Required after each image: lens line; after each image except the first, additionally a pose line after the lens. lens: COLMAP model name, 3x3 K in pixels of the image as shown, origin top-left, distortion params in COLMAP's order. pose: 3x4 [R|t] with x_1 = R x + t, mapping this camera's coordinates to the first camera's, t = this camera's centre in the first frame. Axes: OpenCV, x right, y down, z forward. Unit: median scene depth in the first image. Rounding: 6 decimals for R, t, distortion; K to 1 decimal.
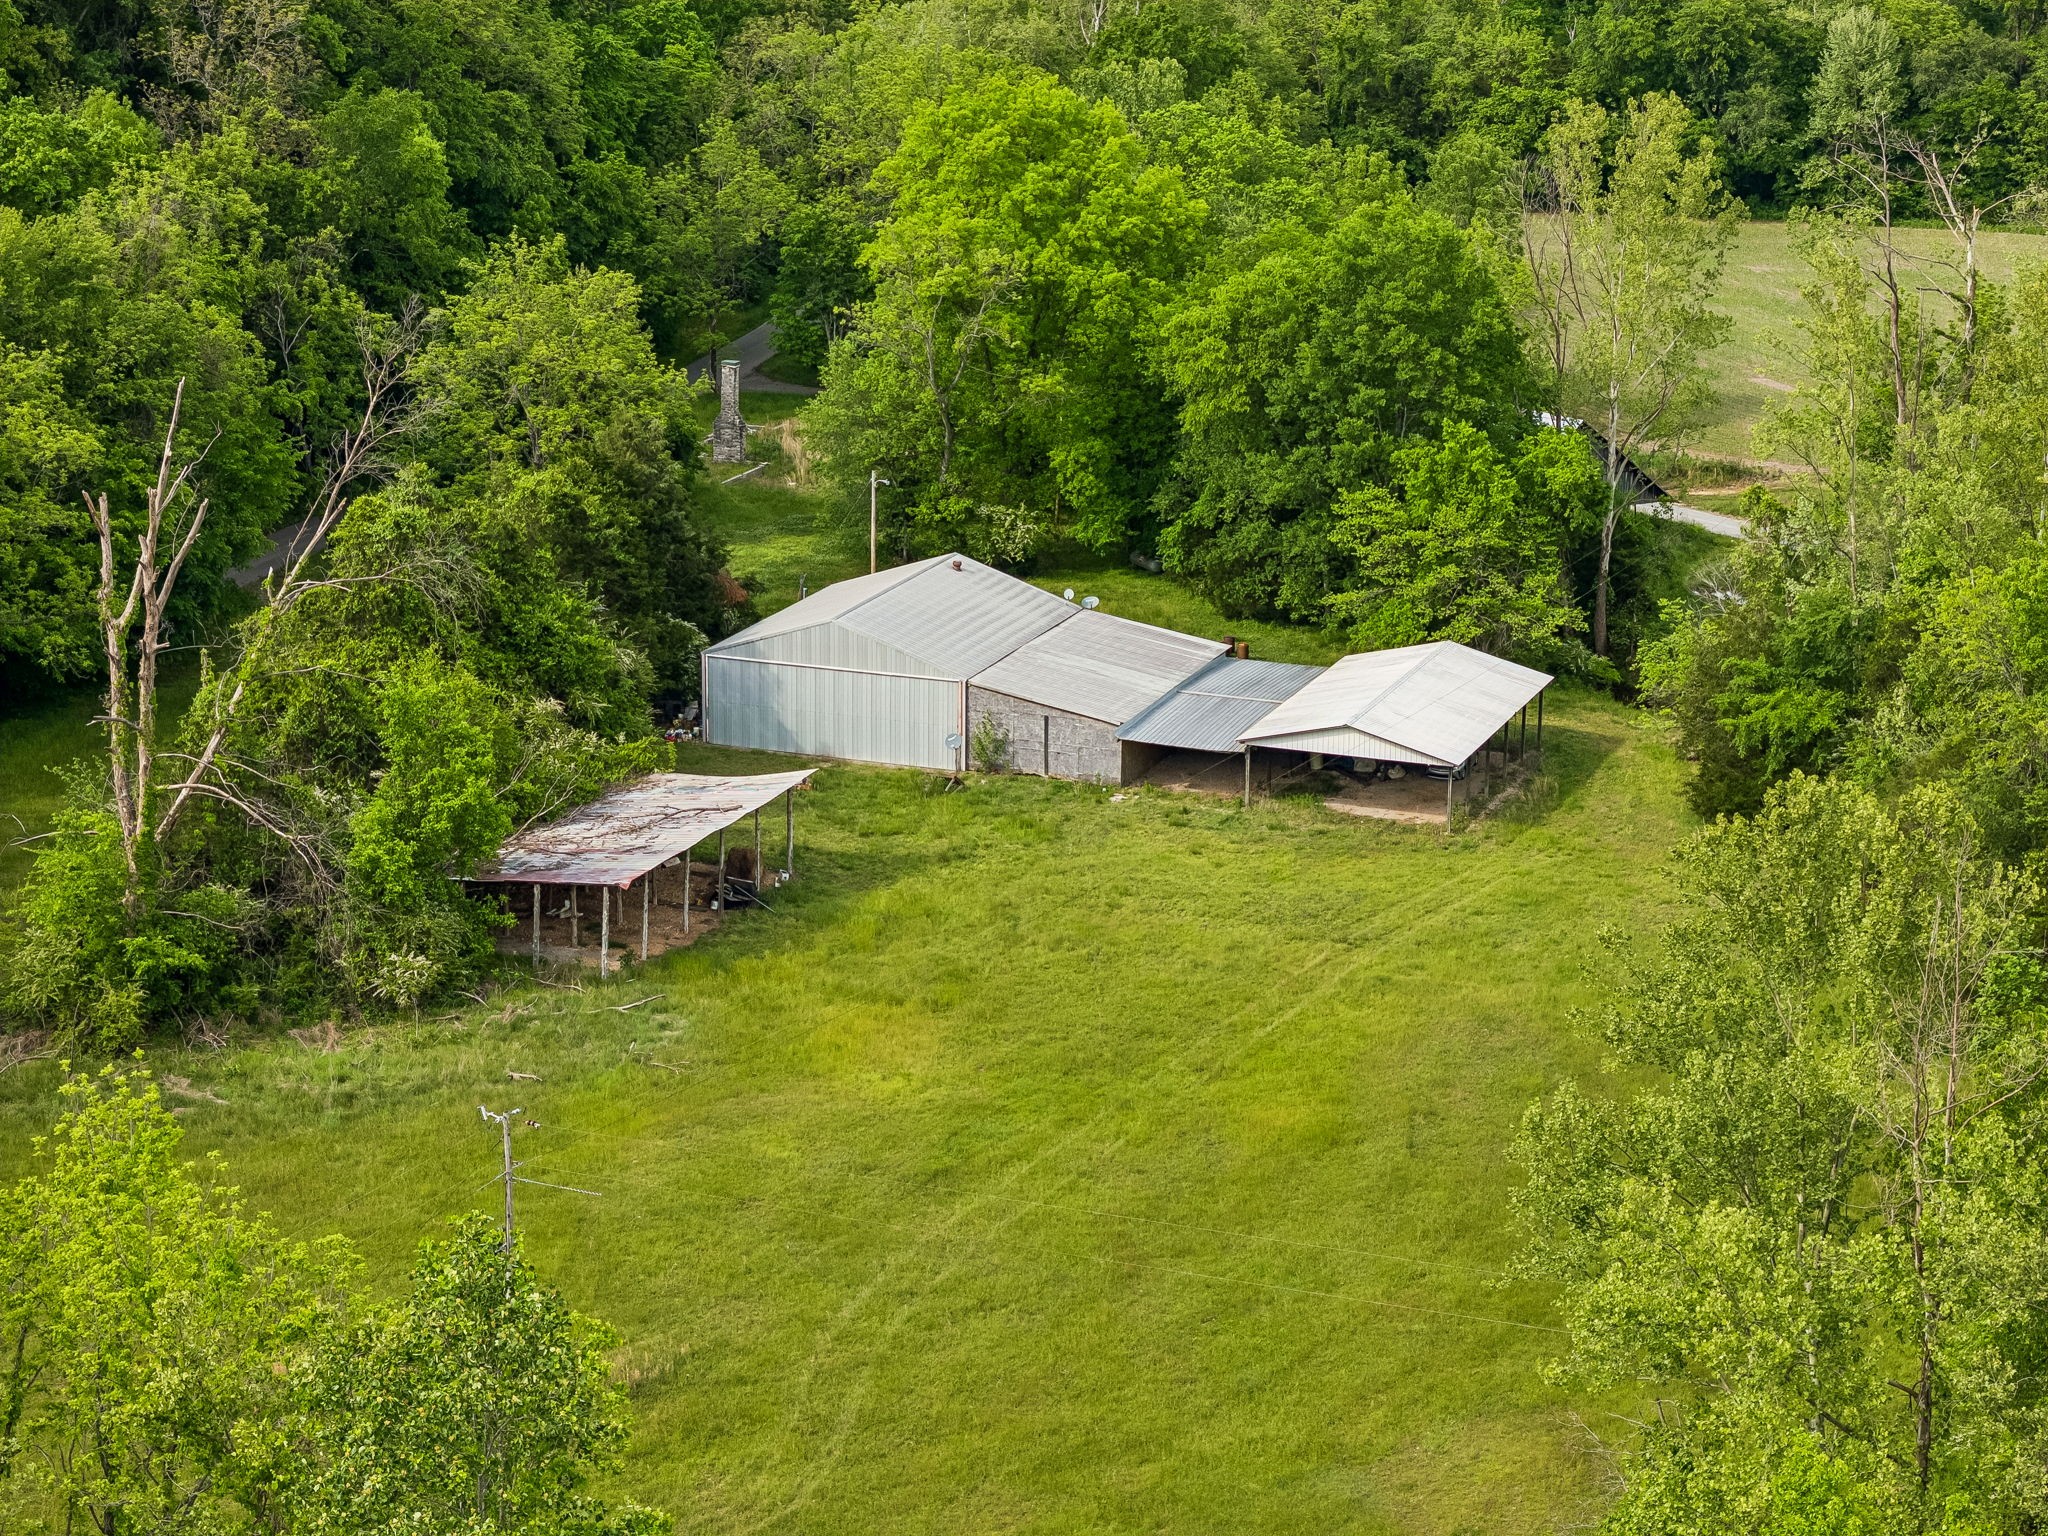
lens RADIAL K [[3750.1, 0, 1024.0], [0, 3750.1, 768.0], [0, 0, 1]] dist [-0.004566, -0.000661]
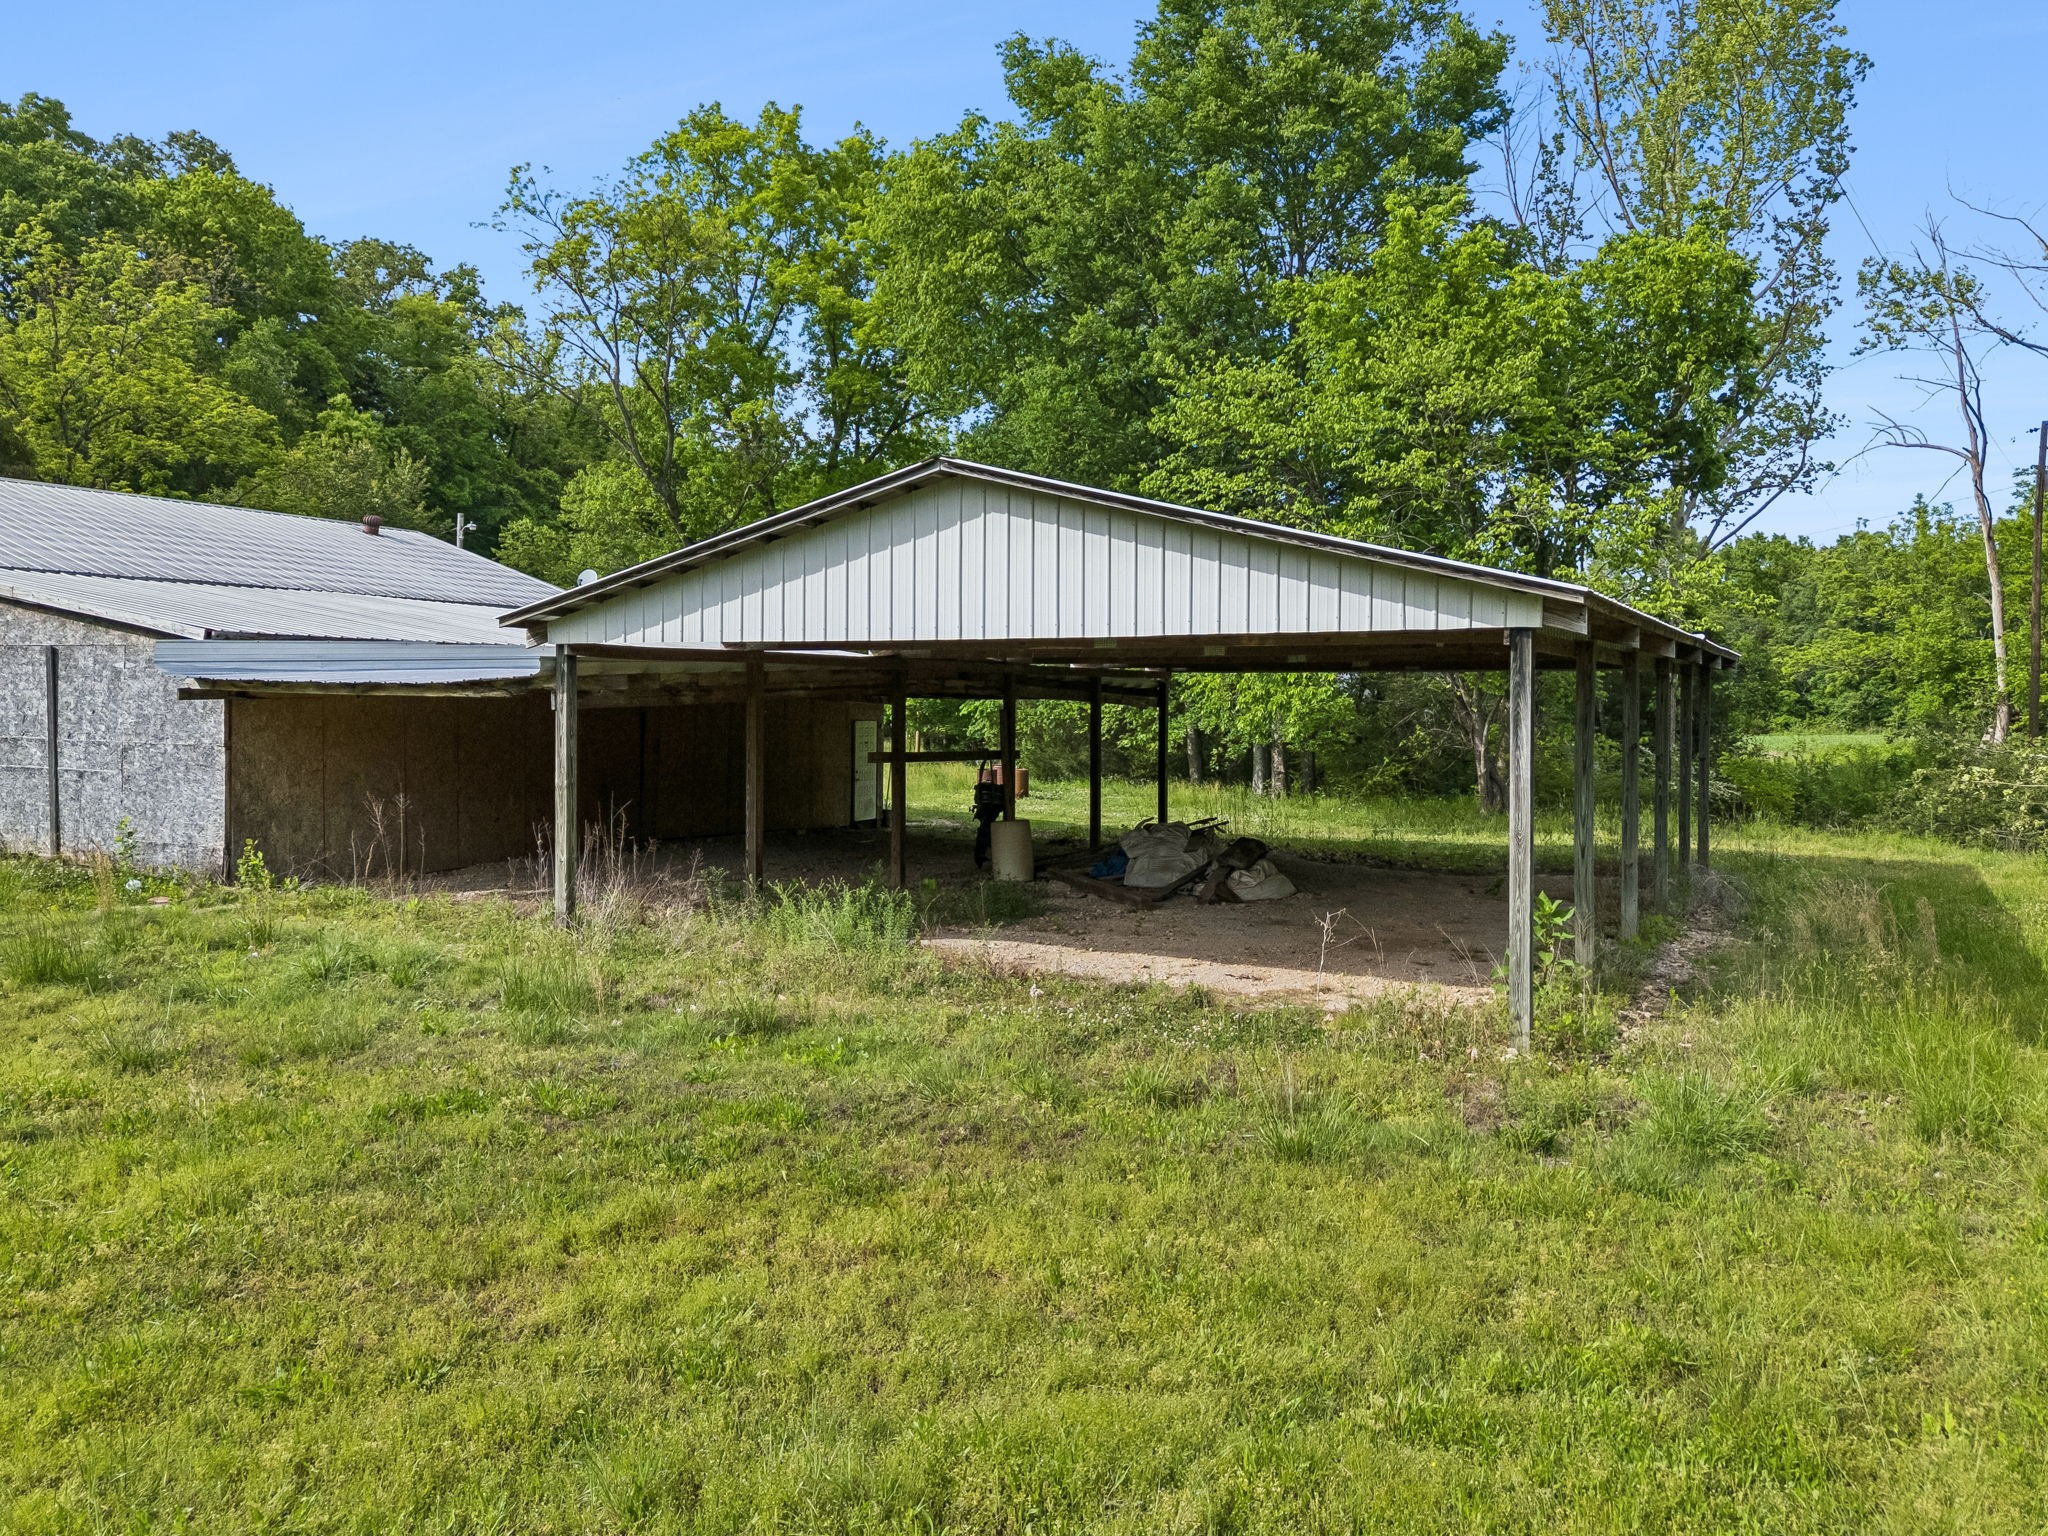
lens RADIAL K [[1473.6, 0, 1017.4], [0, 1473.6, 726.5], [0, 0, 1]] dist [0.070908, -0.093348]
pose [[0.992695, 0.004651, -0.120558, 0.092247], [-0.036523, 0.963953, -0.263553, 0.019735], [0.114987, 0.266031, 0.957082, 0.863708]]
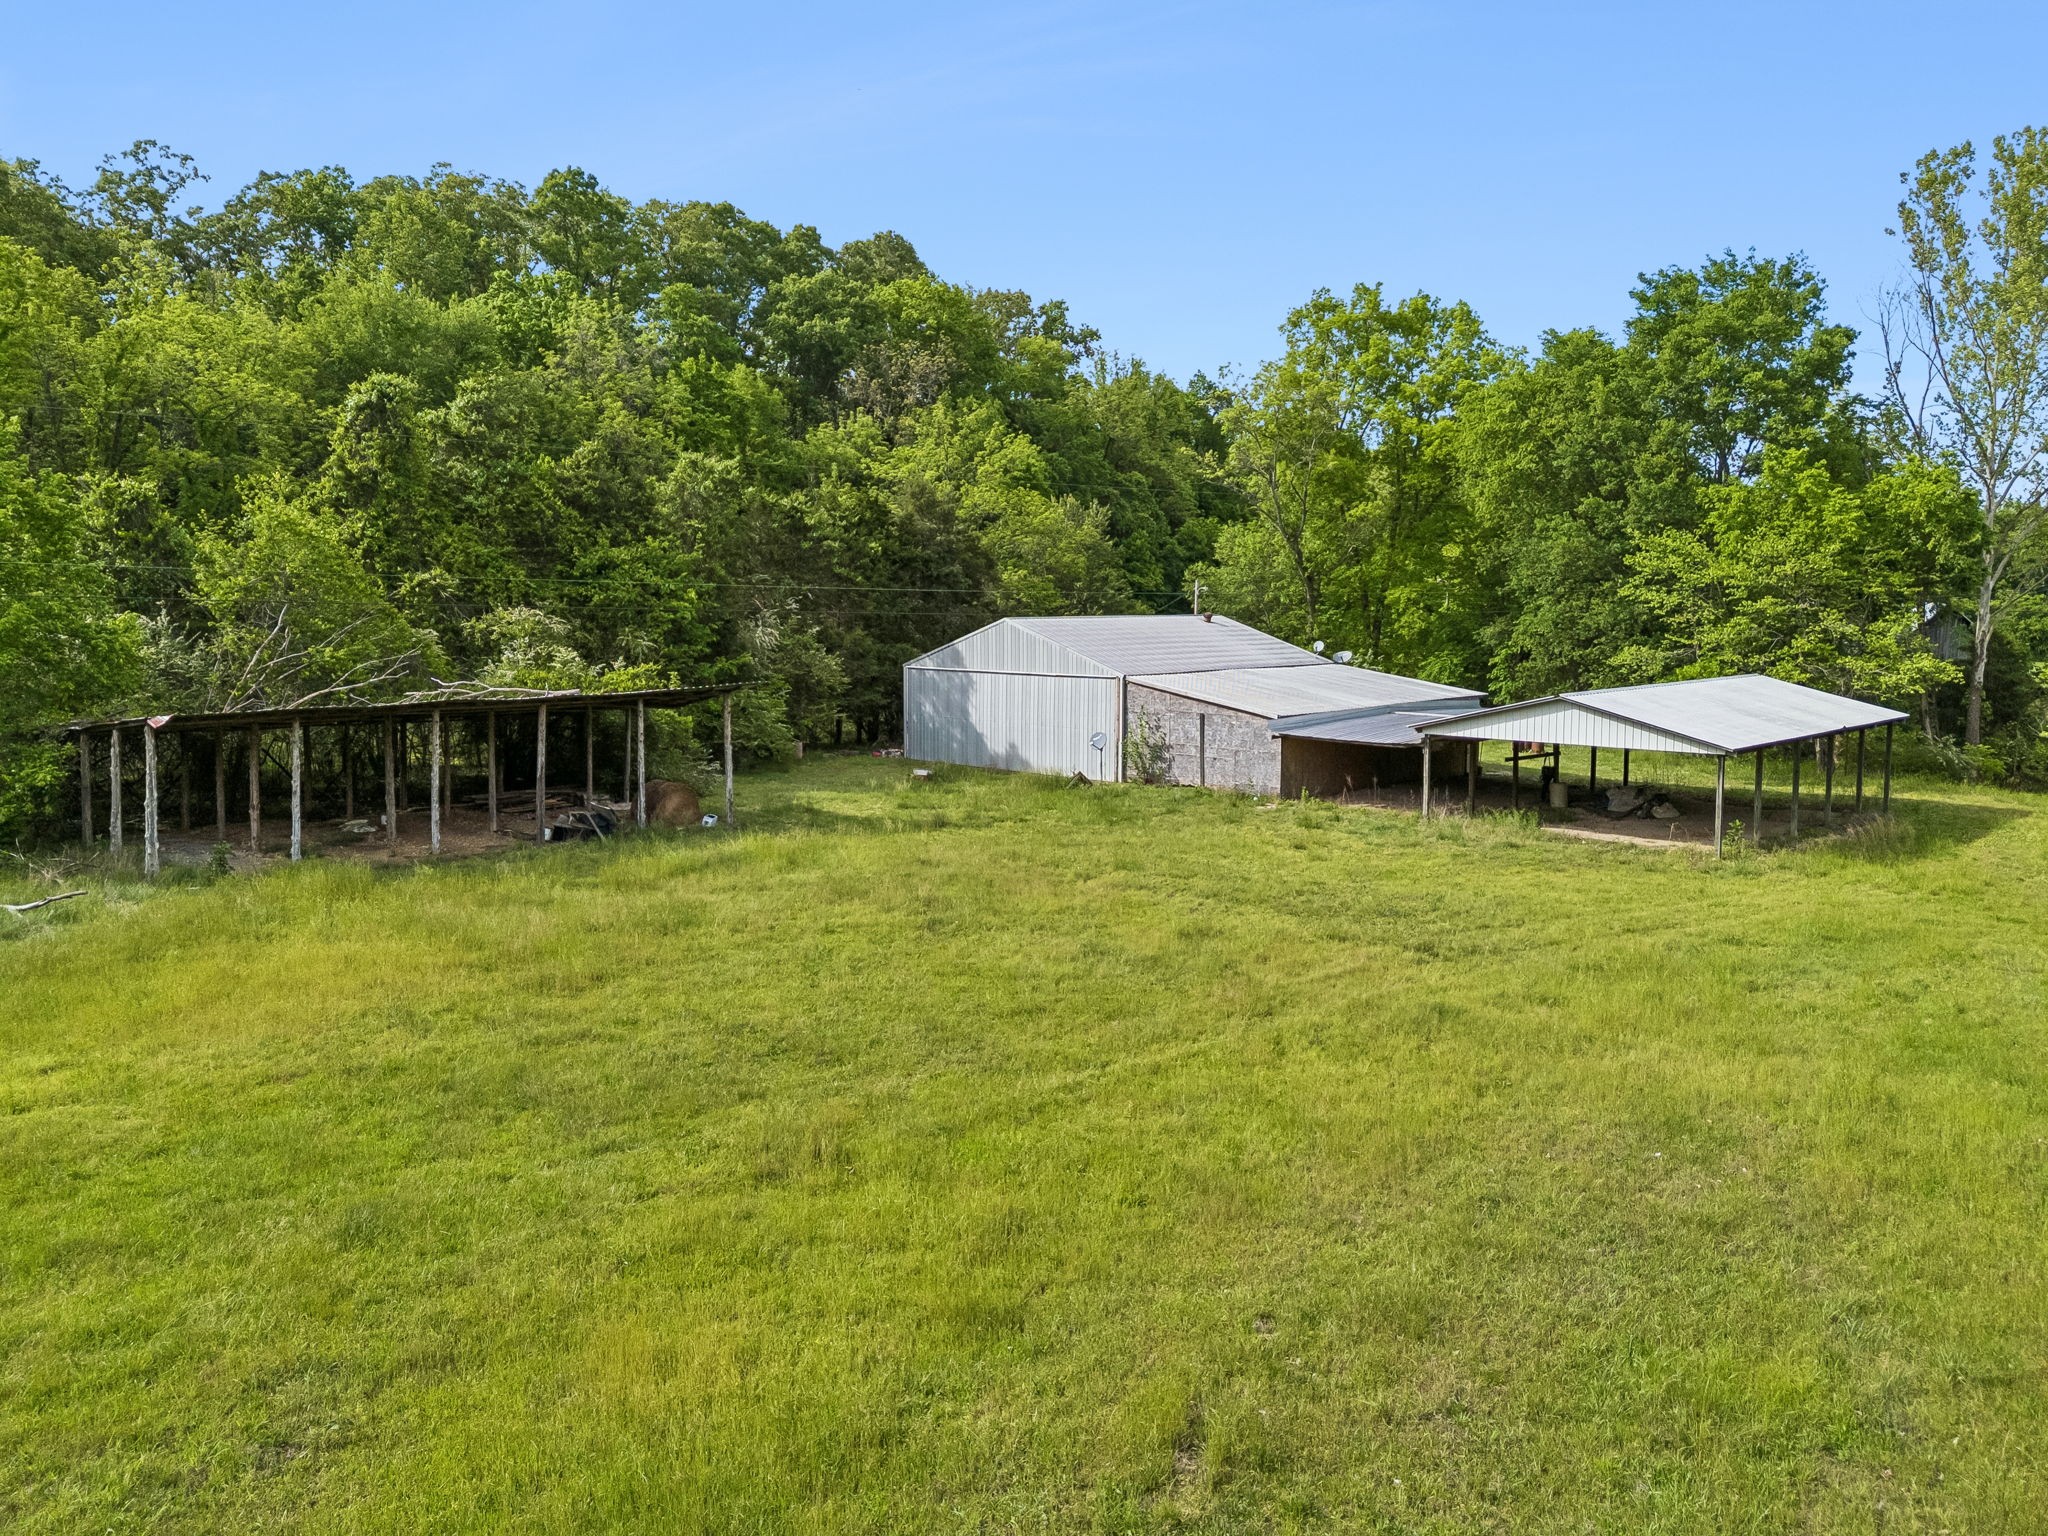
lens RADIAL K [[1473.6, 0, 1017.4], [0, 1473.6, 726.5], [0, 0, 1]] dist [0.070908, -0.093348]
pose [[0.914731, 0.030064, -0.402942, 0.098077], [-0.107756, 0.979264, -0.171556, 0.048605], [0.389429, 0.200347, 0.899003, 0.659503]]
